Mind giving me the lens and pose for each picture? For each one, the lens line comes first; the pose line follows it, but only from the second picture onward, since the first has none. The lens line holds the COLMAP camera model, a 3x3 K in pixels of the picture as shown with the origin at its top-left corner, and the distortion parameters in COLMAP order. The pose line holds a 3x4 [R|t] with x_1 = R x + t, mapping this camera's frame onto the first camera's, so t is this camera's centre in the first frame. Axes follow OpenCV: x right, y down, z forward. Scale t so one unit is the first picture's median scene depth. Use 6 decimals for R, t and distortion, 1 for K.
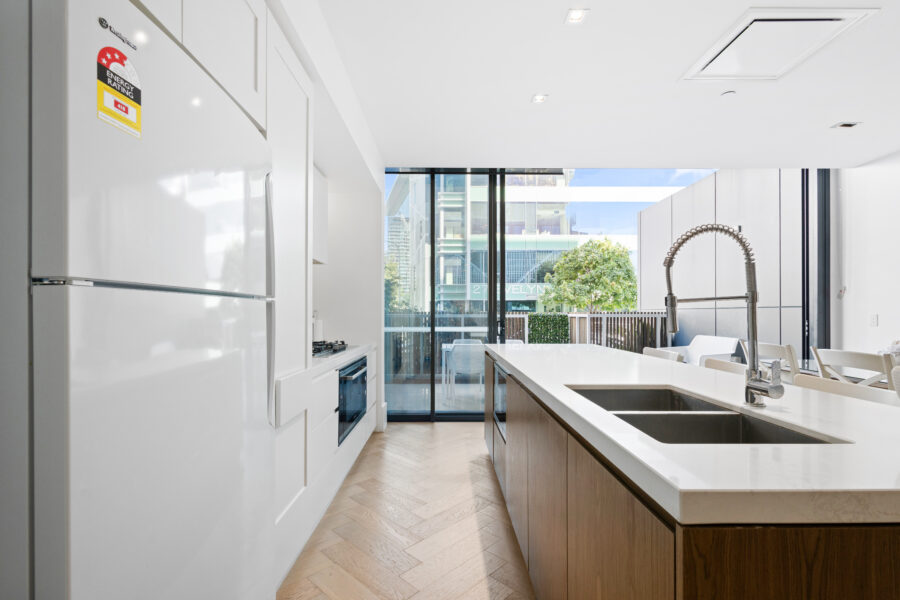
lens RADIAL K [[411.7, 0, 450.0], [0, 411.7, 300.0], [0, 0, 1]] dist [0.010632, -0.000037]
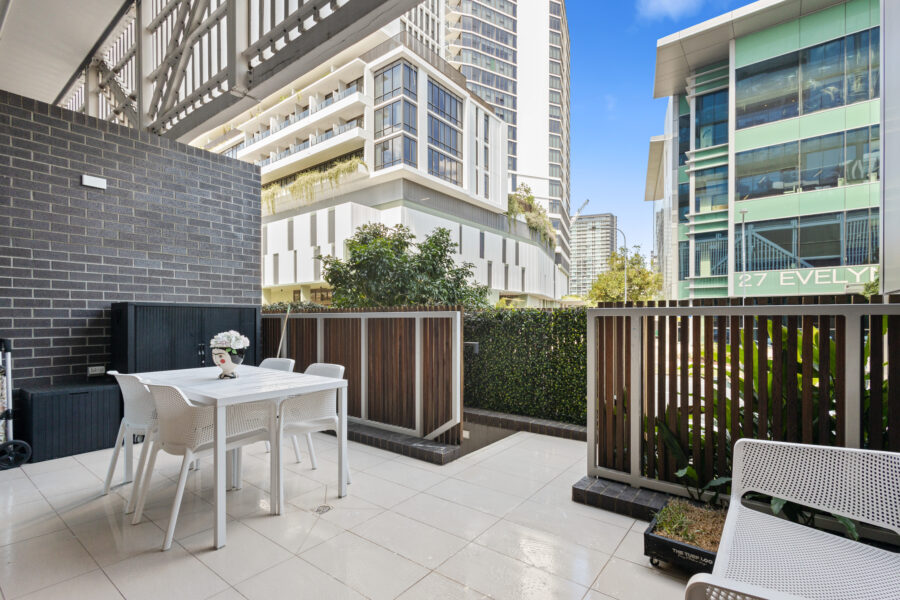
lens RADIAL K [[411.7, 0, 450.0], [0, 411.7, 300.0], [0, 0, 1]] dist [0.010632, -0.000037]
pose [[0.771675, -0.016694, -0.635798, 0.118077], [0.011211, 0.999857, -0.012646, 0.007866], [0.635918, 0.002630, 0.771752, 0.167123]]
